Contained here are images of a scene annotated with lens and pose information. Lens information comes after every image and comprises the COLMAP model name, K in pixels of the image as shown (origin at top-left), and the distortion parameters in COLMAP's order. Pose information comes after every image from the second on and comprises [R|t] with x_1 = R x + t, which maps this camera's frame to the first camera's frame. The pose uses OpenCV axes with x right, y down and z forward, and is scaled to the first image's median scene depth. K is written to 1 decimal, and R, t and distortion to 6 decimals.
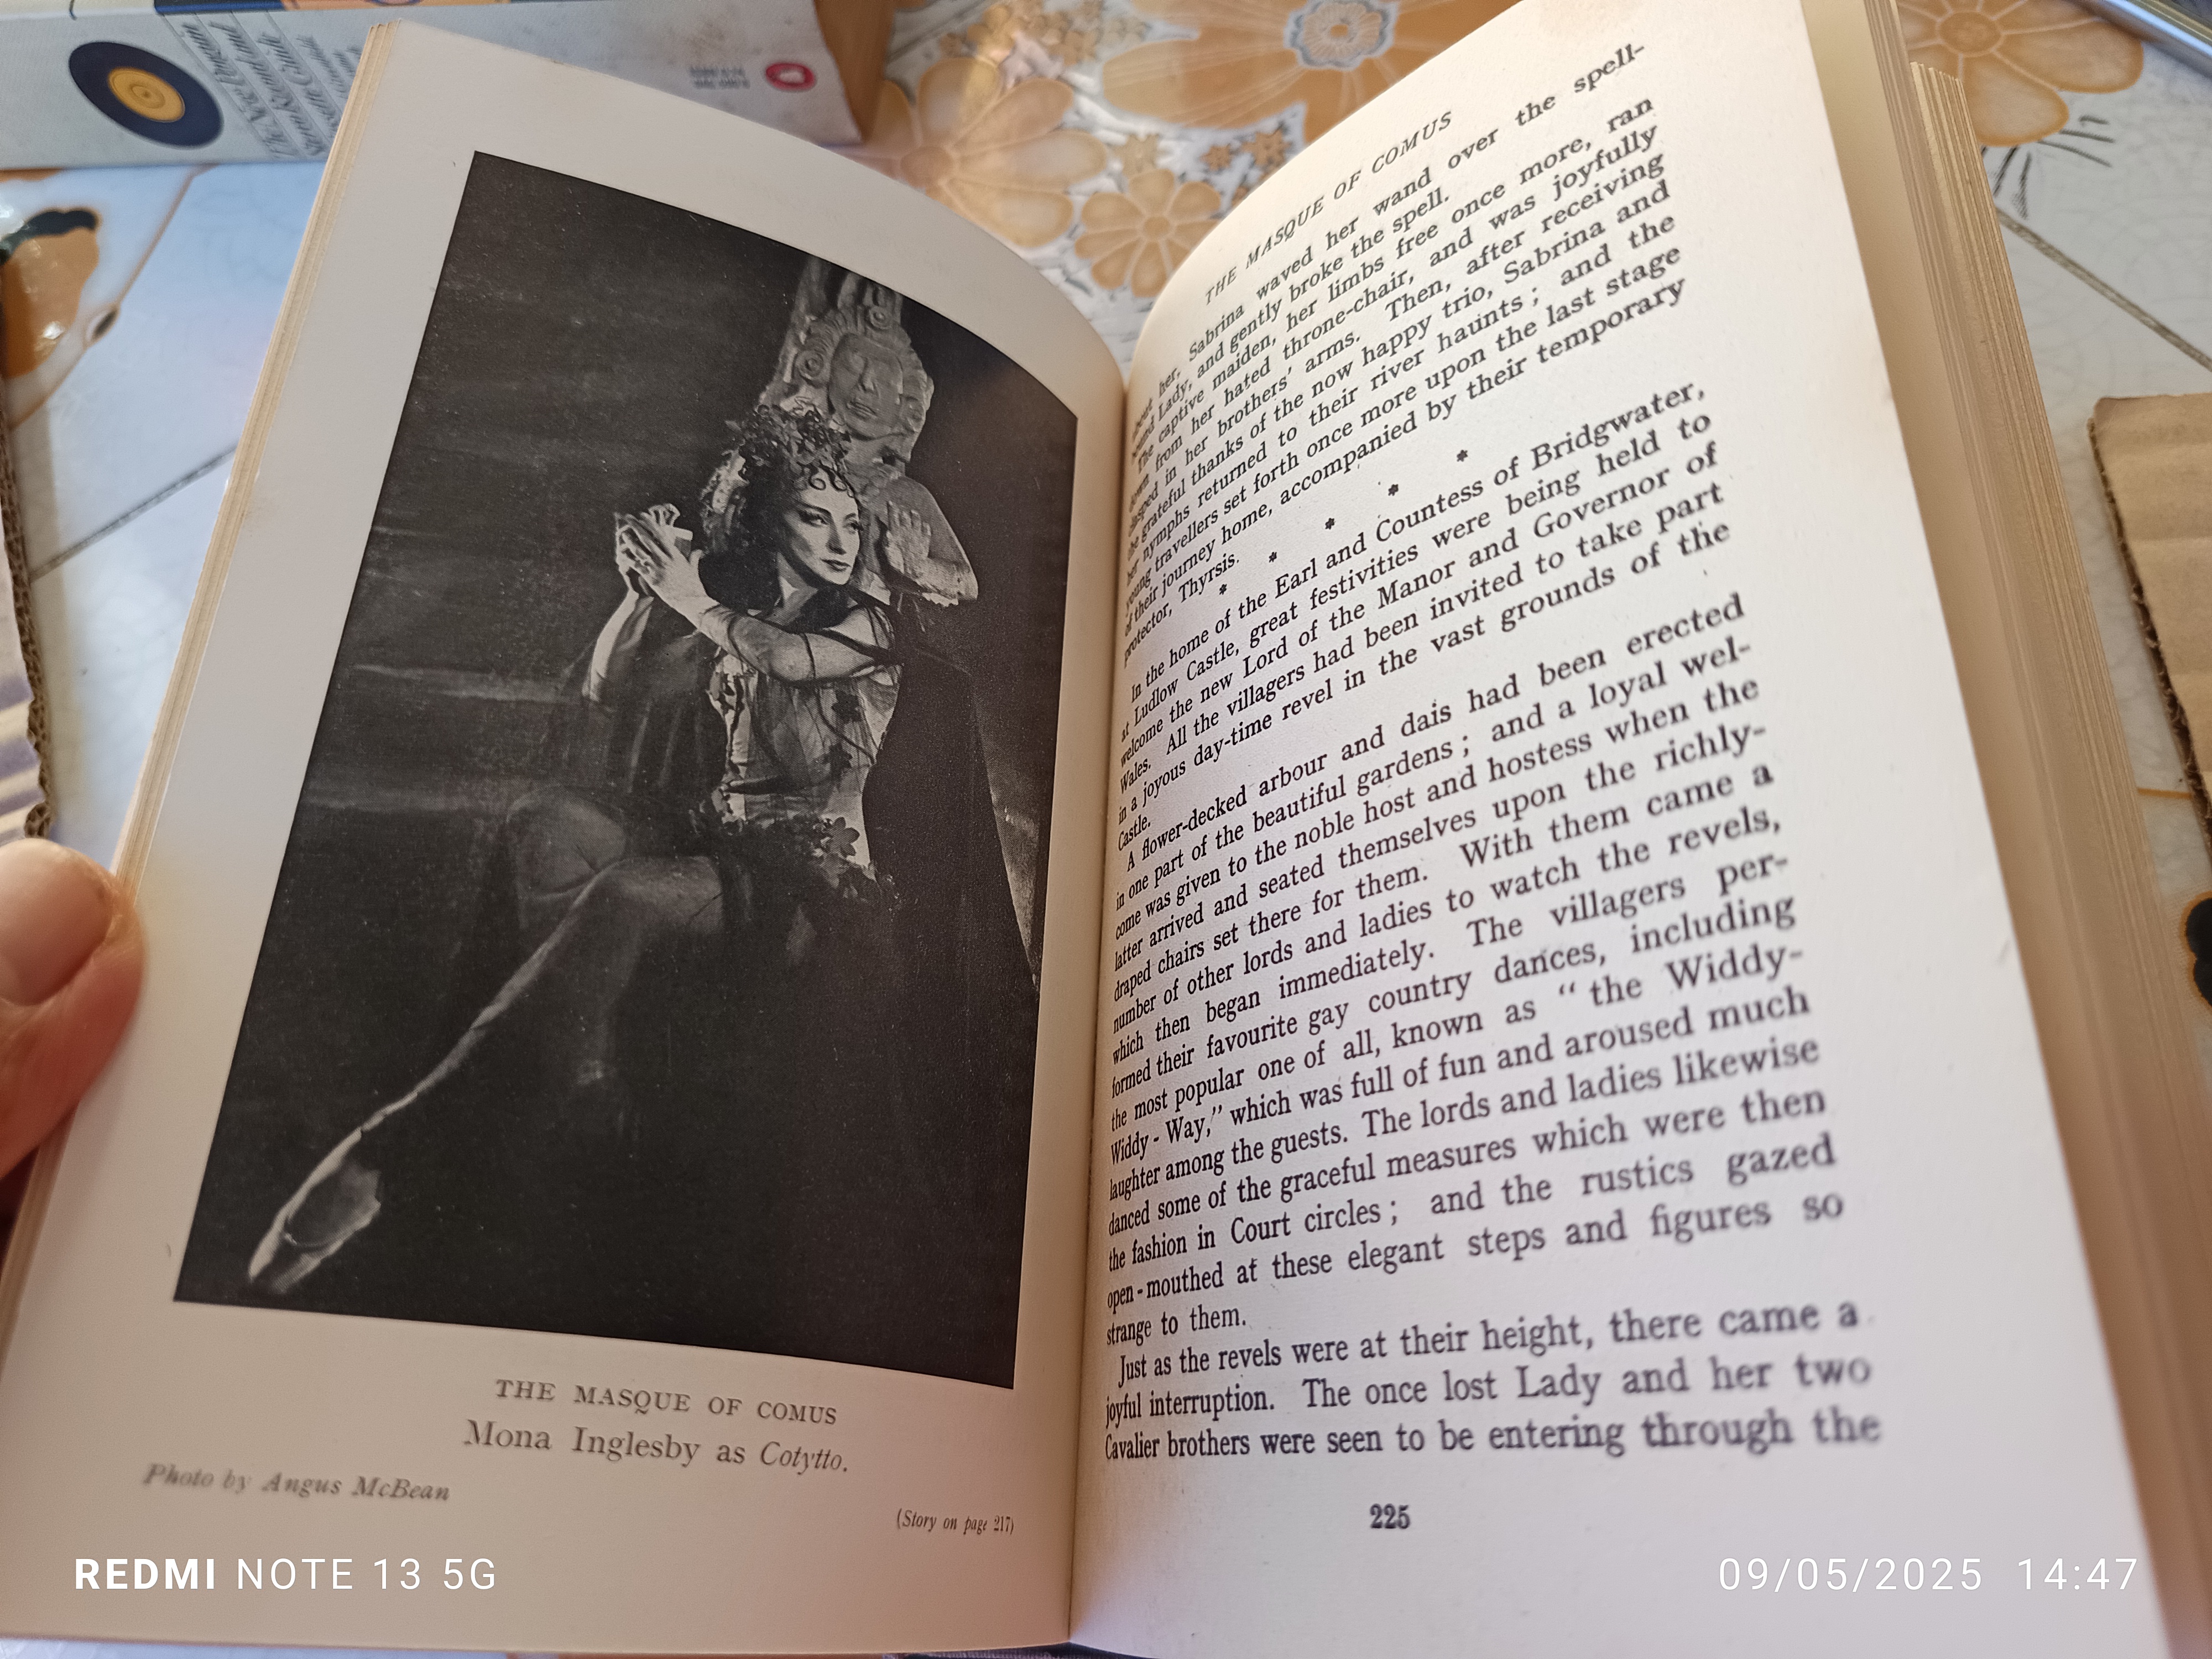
lens RADIAL K [[1601.6, 0, 1106.0], [0, 1601.6, 829.5], [0, 0, 1]] dist [-0.019834, -0.004315]
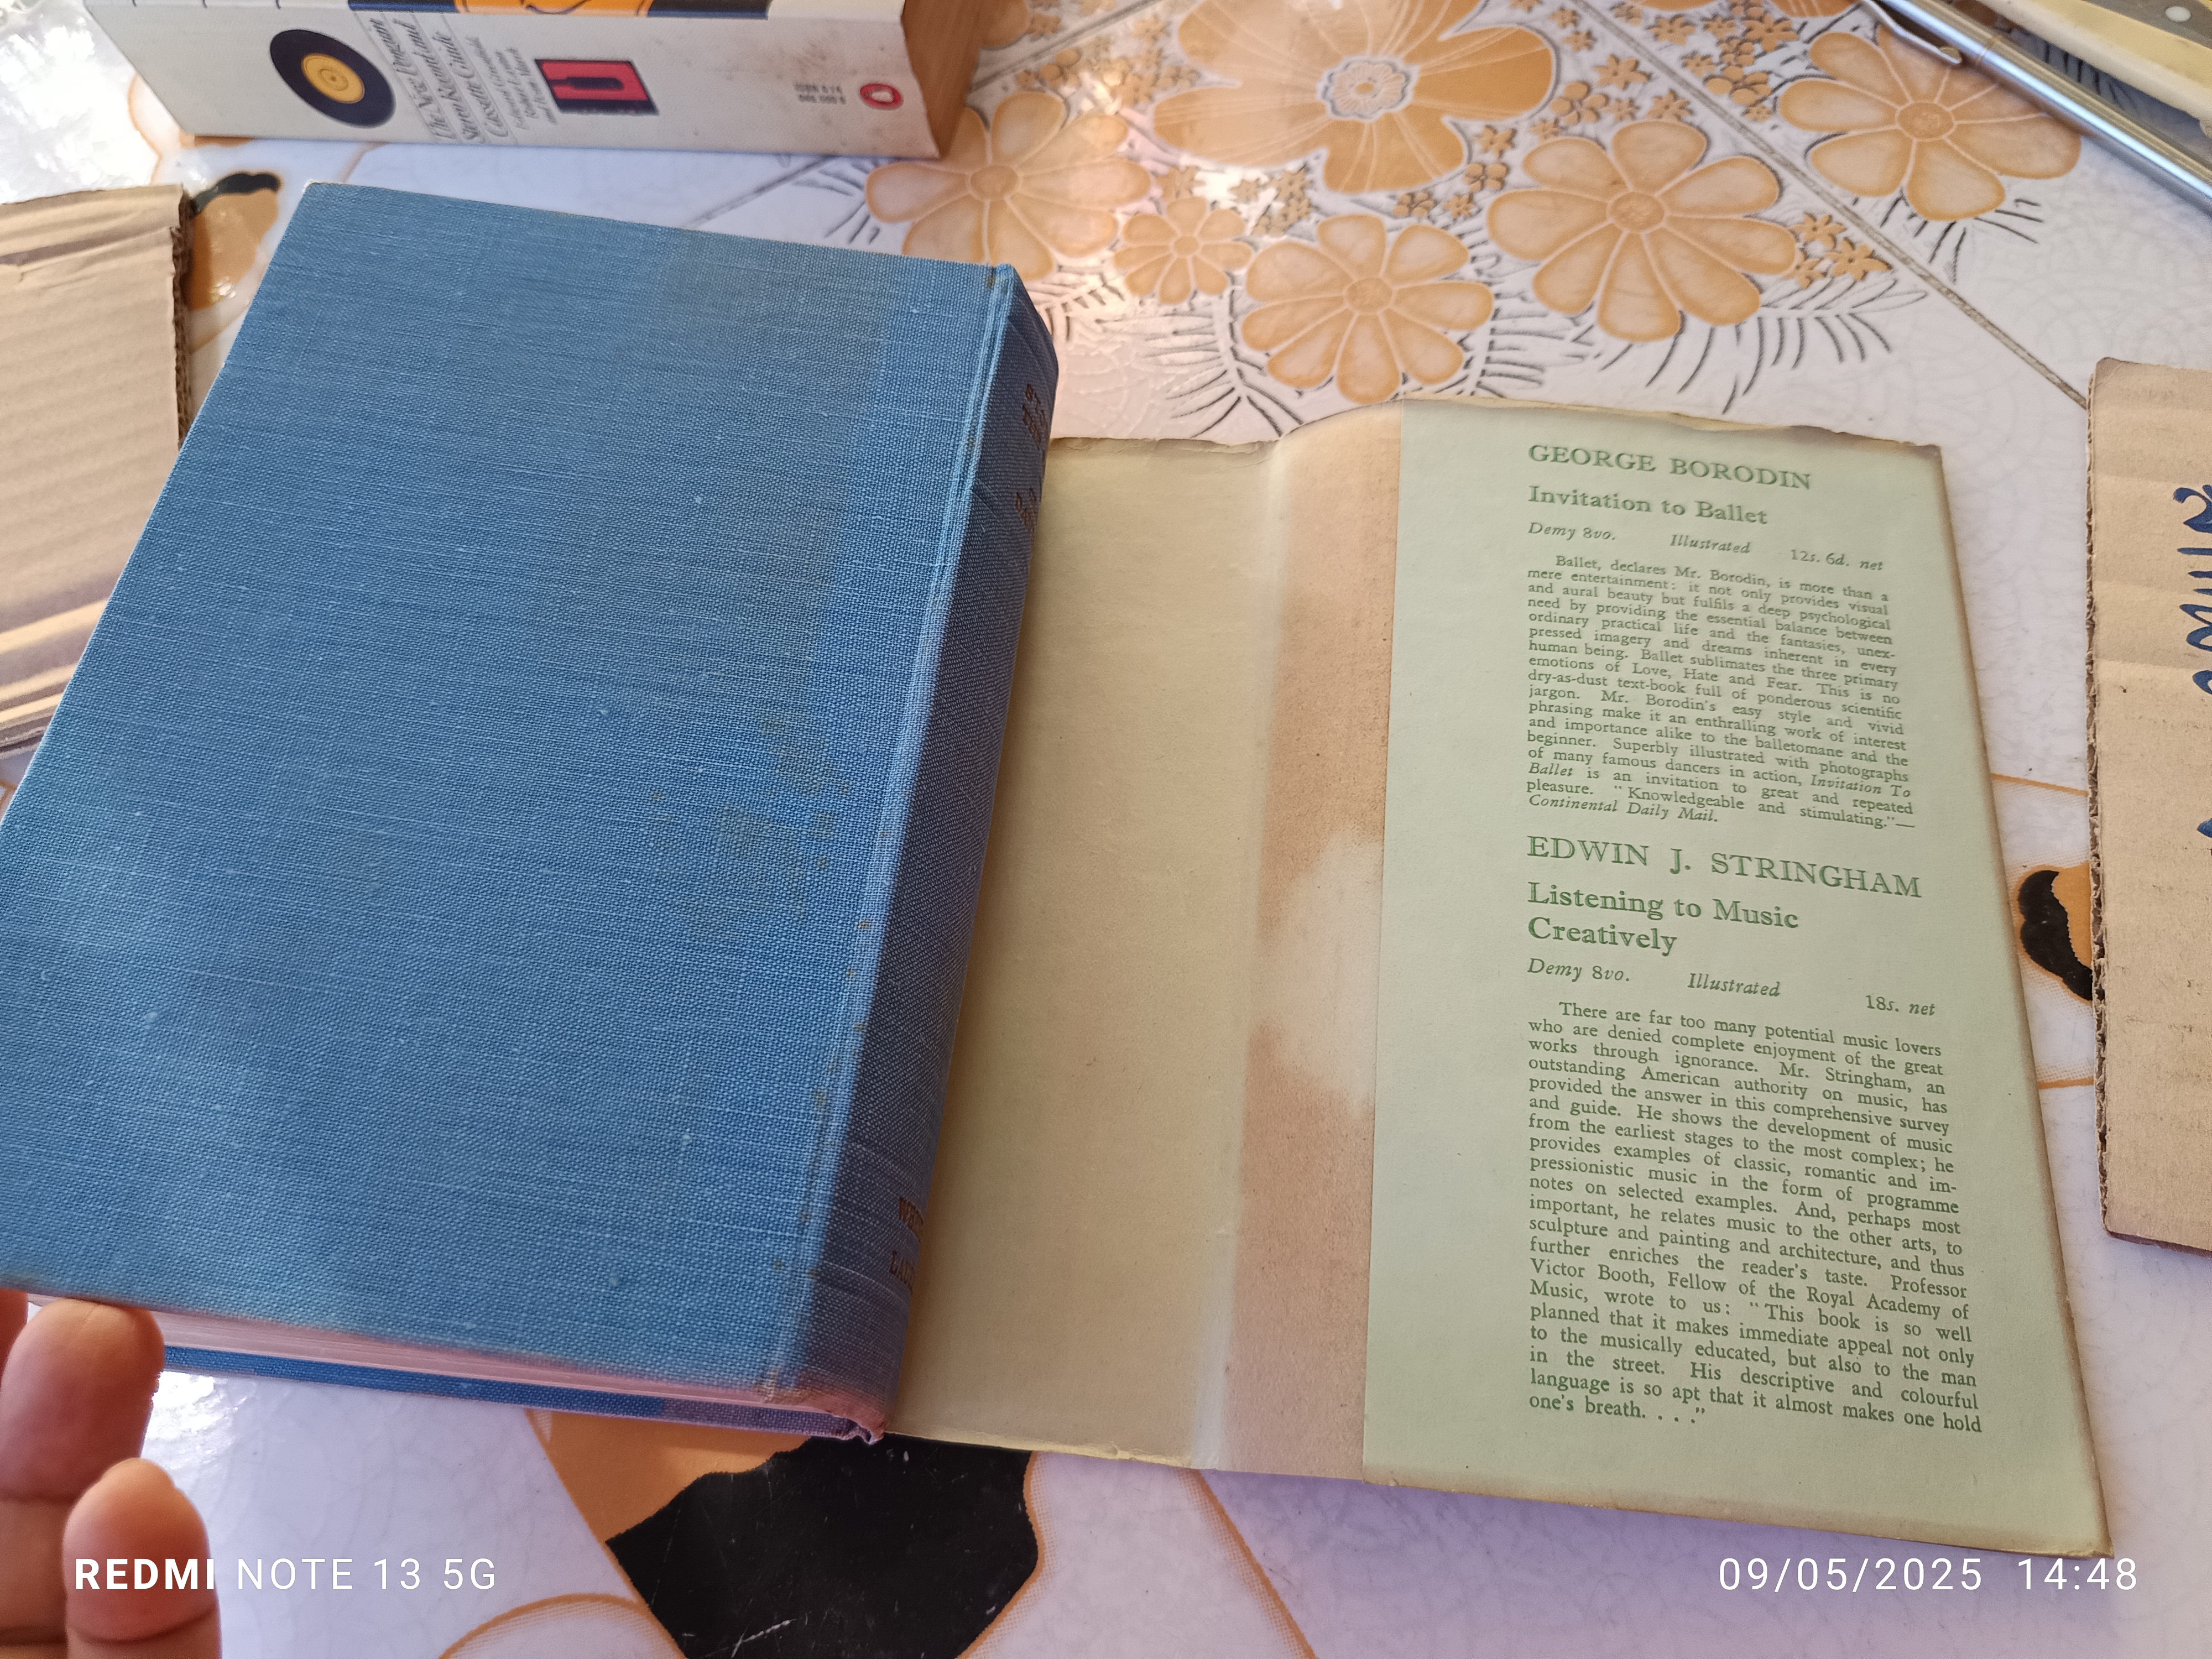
lens RADIAL K [[1587.5, 0, 1106.0], [0, 1587.5, 829.5], [0, 0, 1]] dist [-0.026986, 0.009358]
pose [[0.995777, 0.080761, -0.043649, 0.056782], [-0.082188, 0.996104, -0.031957, 0.079070], [0.040898, 0.035409, 0.998536, -0.115713]]
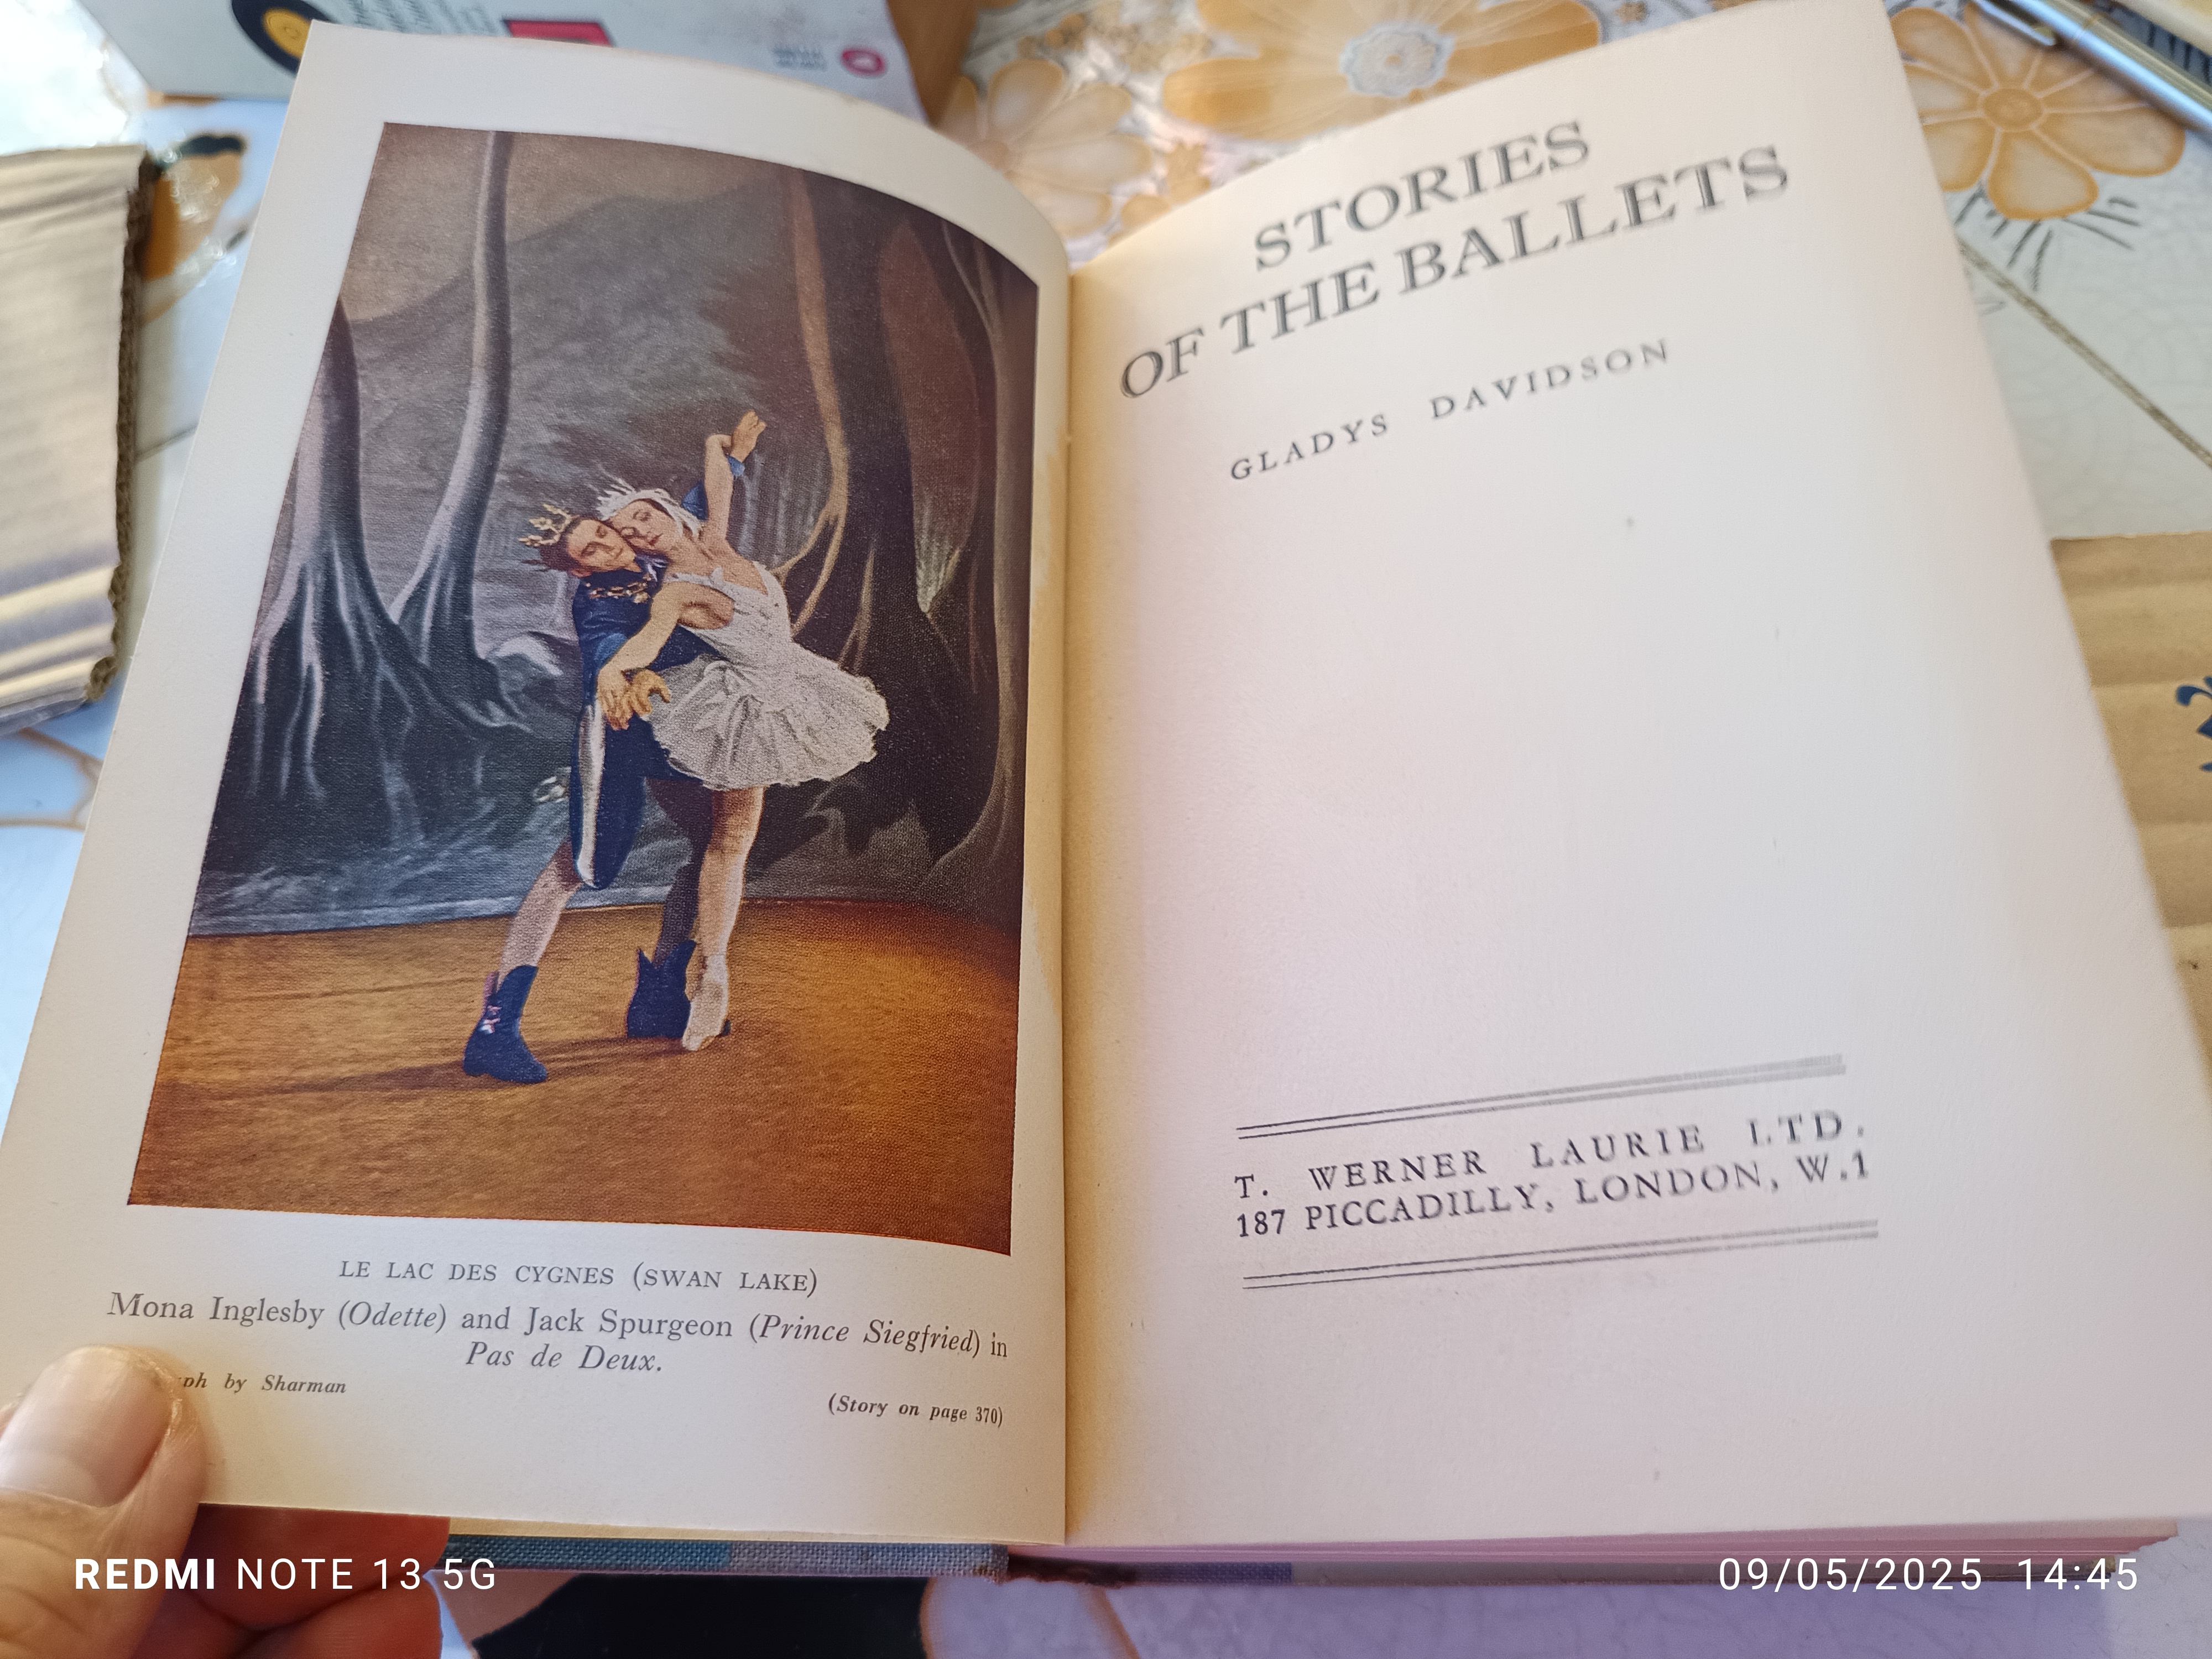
lens RADIAL K [[1601.6, 0, 1106.0], [0, 1601.6, 829.5], [0, 0, 1]] dist [-0.019834, -0.004315]
pose [[0.990021, 0.114961, -0.081500, 0.108329], [-0.116261, 0.993154, -0.011368, 0.031739], [0.079635, 0.020730, 0.996609, -0.041952]]
